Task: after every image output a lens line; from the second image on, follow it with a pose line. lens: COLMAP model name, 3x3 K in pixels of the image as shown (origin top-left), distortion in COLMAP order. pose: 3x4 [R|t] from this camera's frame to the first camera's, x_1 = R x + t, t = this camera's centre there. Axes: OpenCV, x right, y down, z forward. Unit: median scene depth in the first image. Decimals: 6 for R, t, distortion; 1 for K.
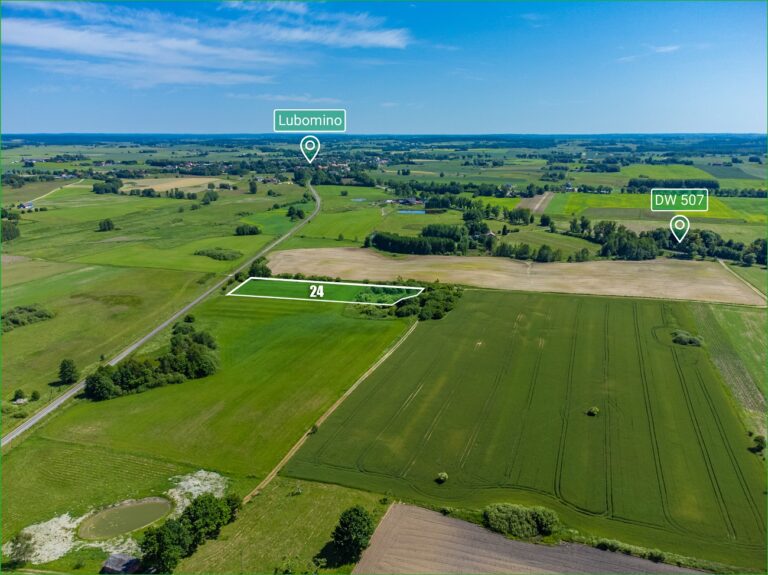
lens RADIAL K [[571.0, 0, 384.0], [0, 571.0, 287.5], [0, 0, 1]] dist [0.015174, 0.004377]
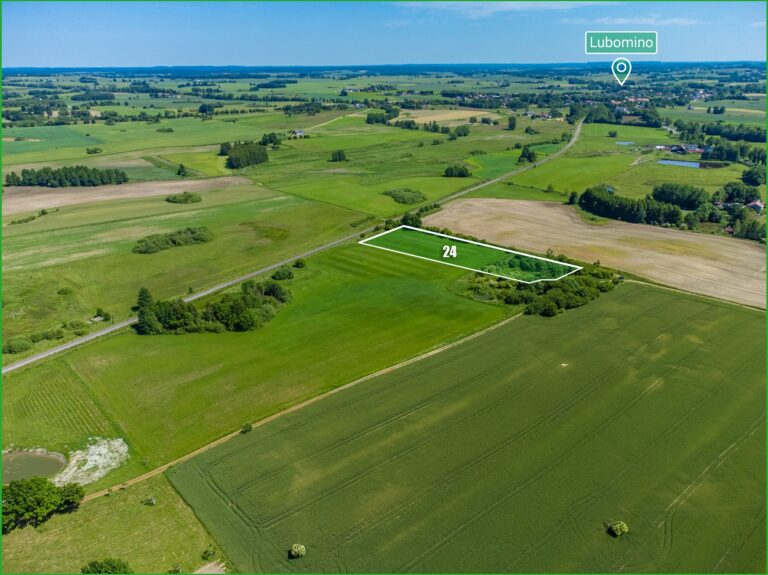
lens RADIAL K [[571.0, 0, 384.0], [0, 571.0, 287.5], [0, 0, 1]] dist [0.015174, 0.004377]
pose [[0.863041, 0.177685, -0.472852, 0.224074], [-0.123996, 0.981971, 0.142682, -0.055297], [0.489679, -0.064509, 0.869513, 0.200877]]
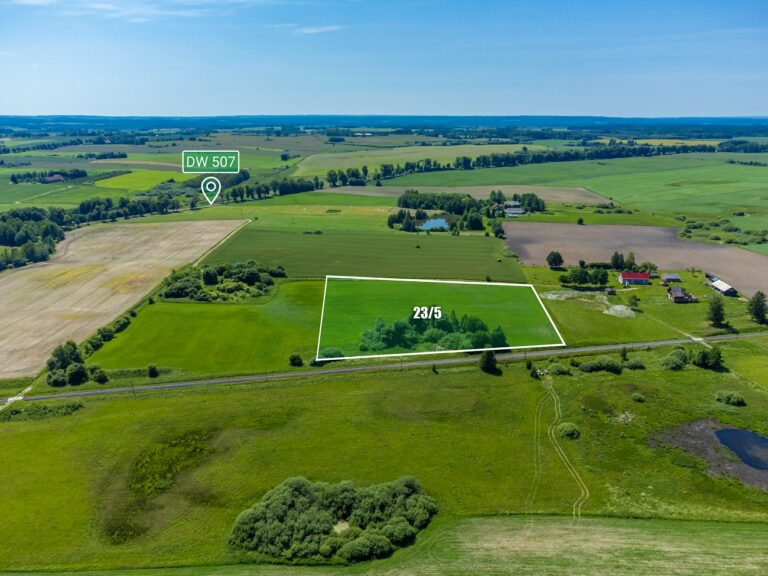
lens RADIAL K [[561.1, 0, 373.5], [0, 561.1, 343.2], [0, 0, 1]] dist [0.035307, -0.032481]
pose [[-0.260457, -0.360764, 0.895551, -0.932698], [0.252309, 0.869899, 0.423811, -0.235102], [-0.931935, 0.336340, -0.135547, 0.893016]]
